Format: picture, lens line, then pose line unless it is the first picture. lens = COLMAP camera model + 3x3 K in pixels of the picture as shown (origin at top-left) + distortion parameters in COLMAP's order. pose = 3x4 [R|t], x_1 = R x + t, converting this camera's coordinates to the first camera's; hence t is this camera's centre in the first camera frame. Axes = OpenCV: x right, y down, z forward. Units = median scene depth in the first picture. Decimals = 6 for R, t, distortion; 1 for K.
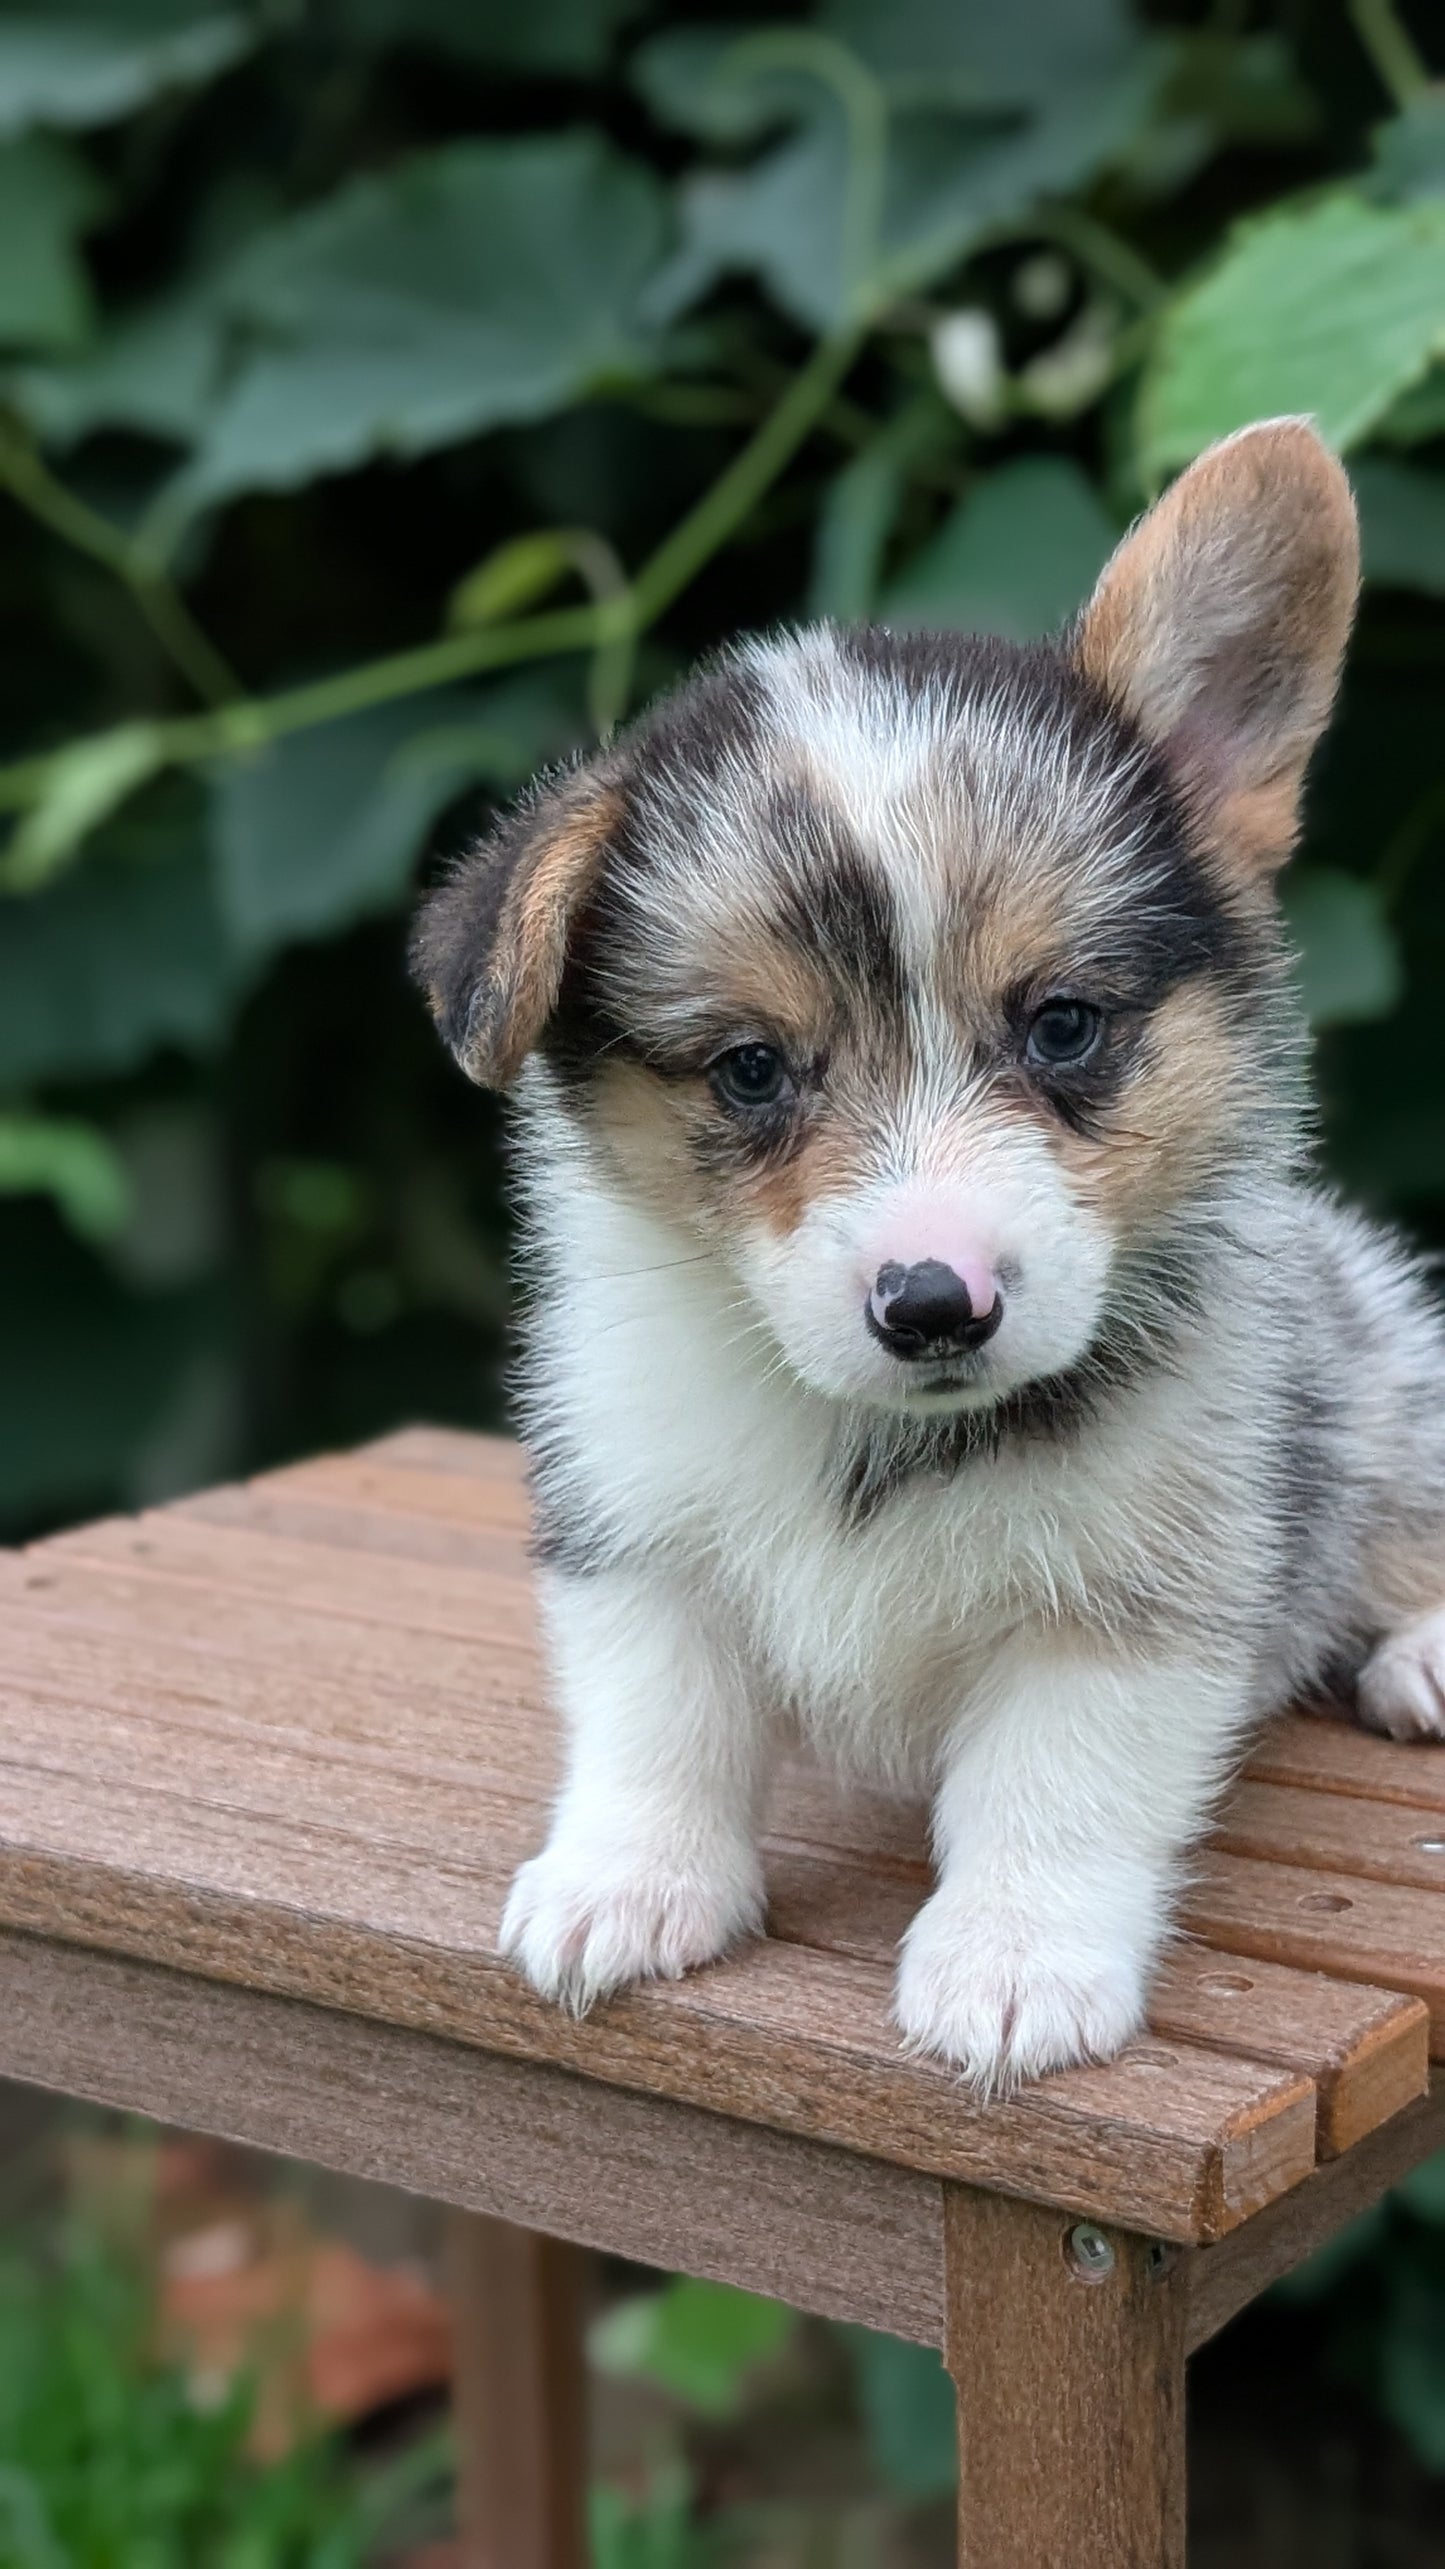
lens RADIAL K [[3464.4, 0, 746.9], [0, 3464.4, 1402.1], [0, 0, 1]] dist [0.016677, 0.000000]
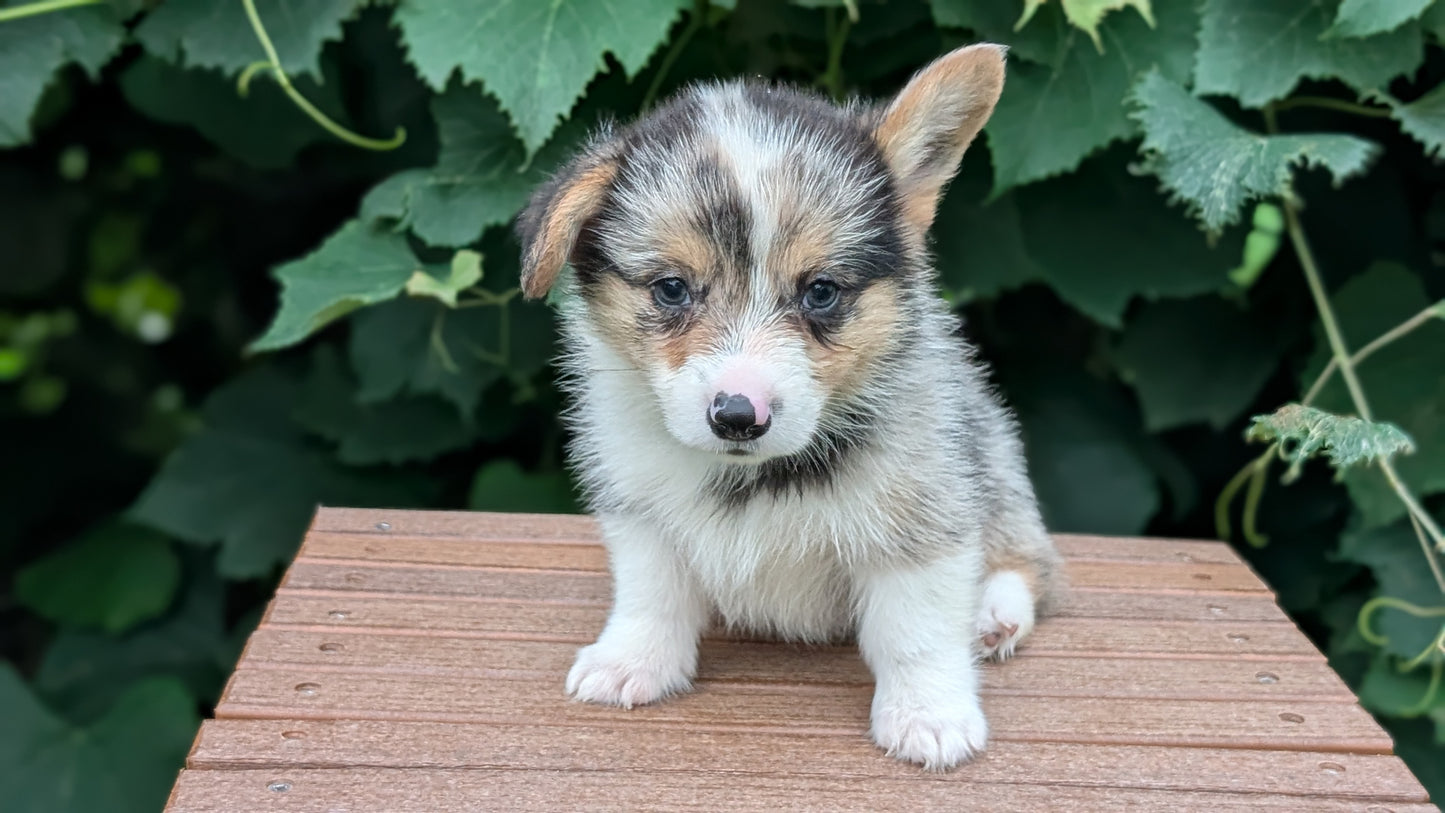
lens RADIAL K [[1923.0, 0, 763.7], [0, 1923.0, 394.9], [0, 0, 1]] dist [0.027671, 0.000000]
pose [[0.797669, -0.081966, 0.597499, -0.694960], [0.058931, 0.996573, 0.058038, -0.122879], [-0.600209, -0.011084, 0.799766, 0.239826]]
